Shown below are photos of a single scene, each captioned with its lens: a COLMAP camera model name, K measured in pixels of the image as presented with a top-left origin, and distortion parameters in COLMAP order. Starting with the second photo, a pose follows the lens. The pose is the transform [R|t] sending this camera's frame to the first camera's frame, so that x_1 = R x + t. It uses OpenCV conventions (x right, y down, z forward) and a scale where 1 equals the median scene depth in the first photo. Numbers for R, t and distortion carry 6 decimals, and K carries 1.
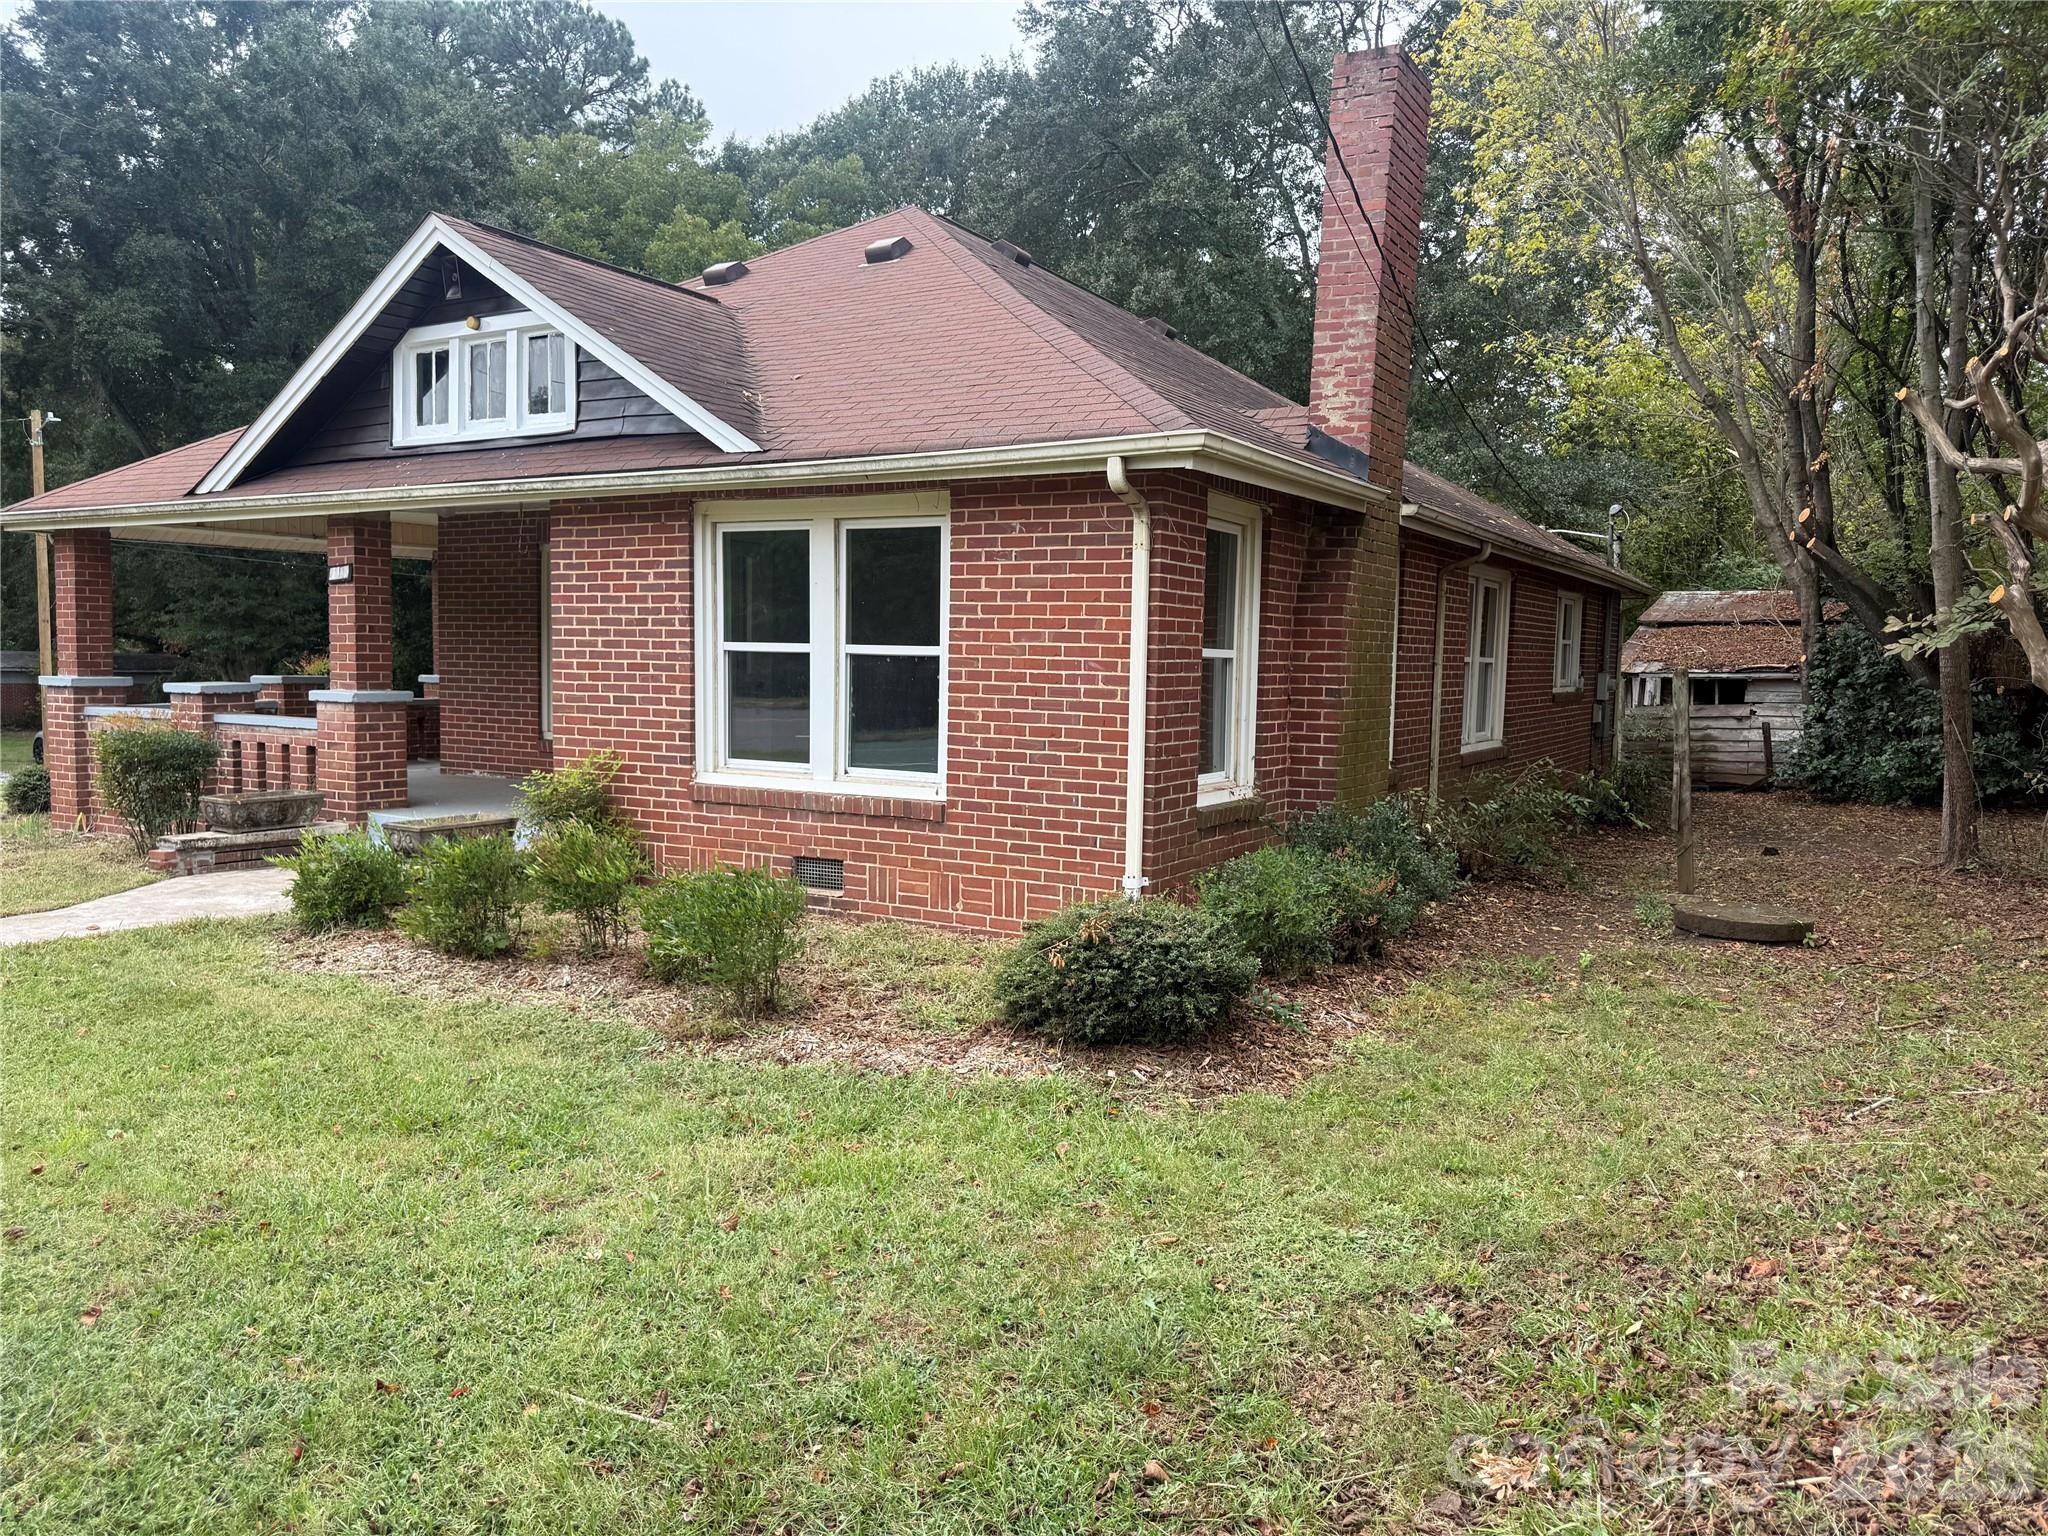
lens RADIAL K [[1404.0, 0, 1022.0], [0, 1404.0, 739.3], [0, 0, 1]] dist [0.099543, -0.199373]
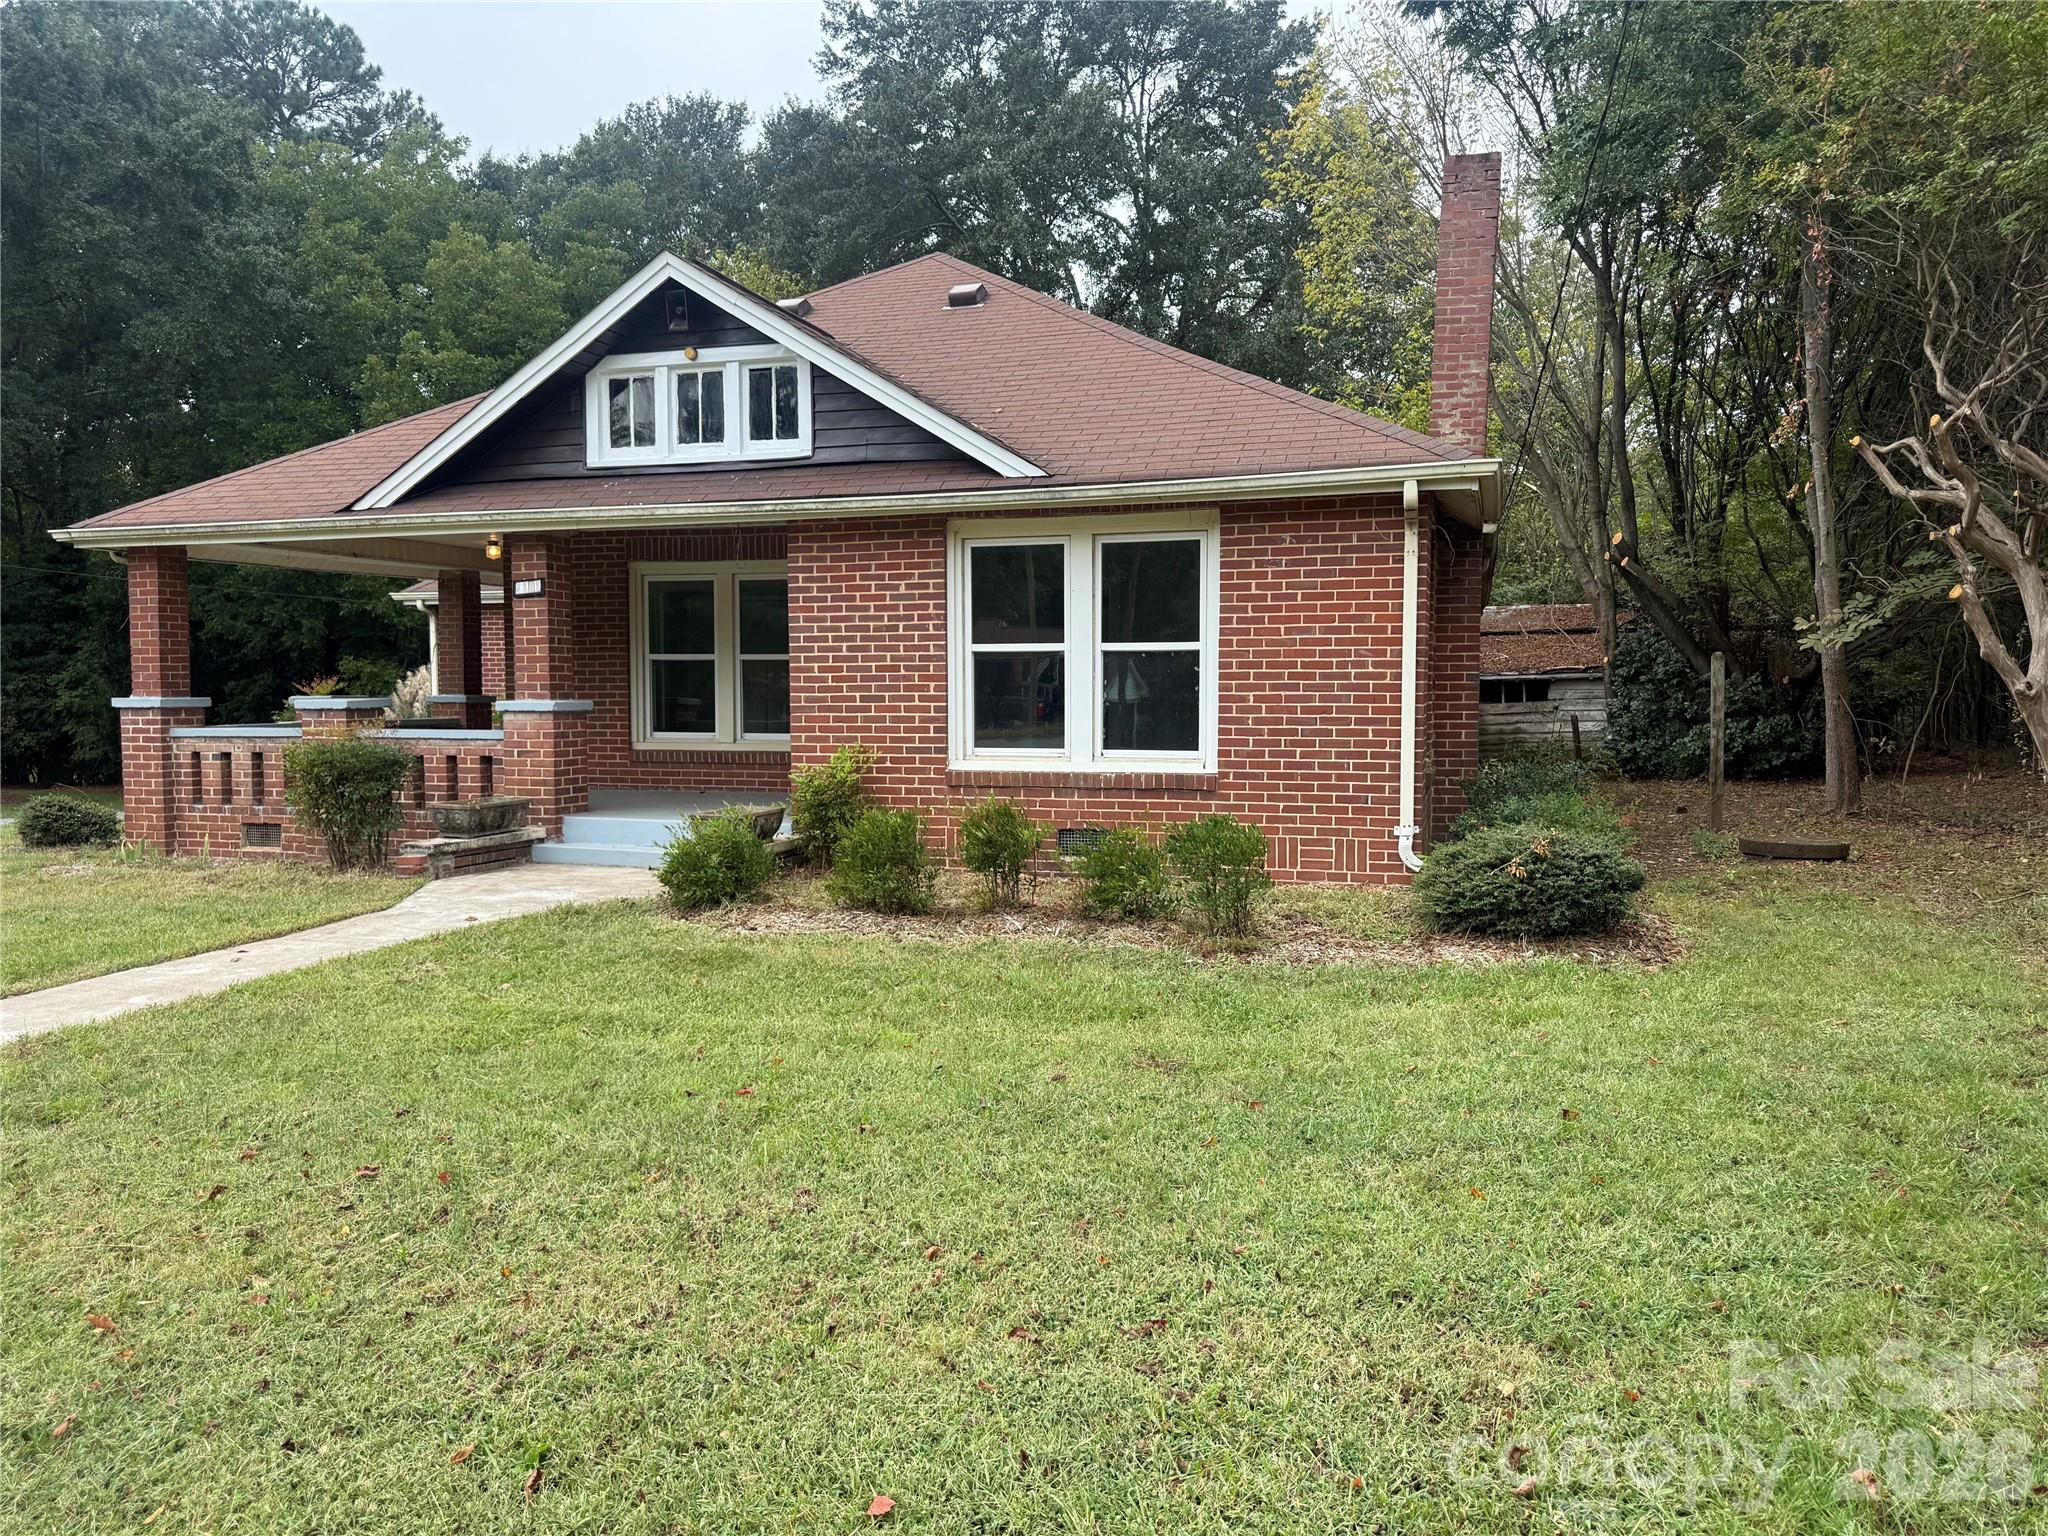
lens RADIAL K [[1439.6, 0, 914.7], [0, 1439.6, 745.5], [0, 0, 1]] dist [0.125316, -0.222907]
pose [[0.975286, -0.028303, 0.219128, -0.500059], [0.032974, 0.999300, -0.017688, 0.030223], [-0.218474, 0.024476, 0.975536, -0.110084]]
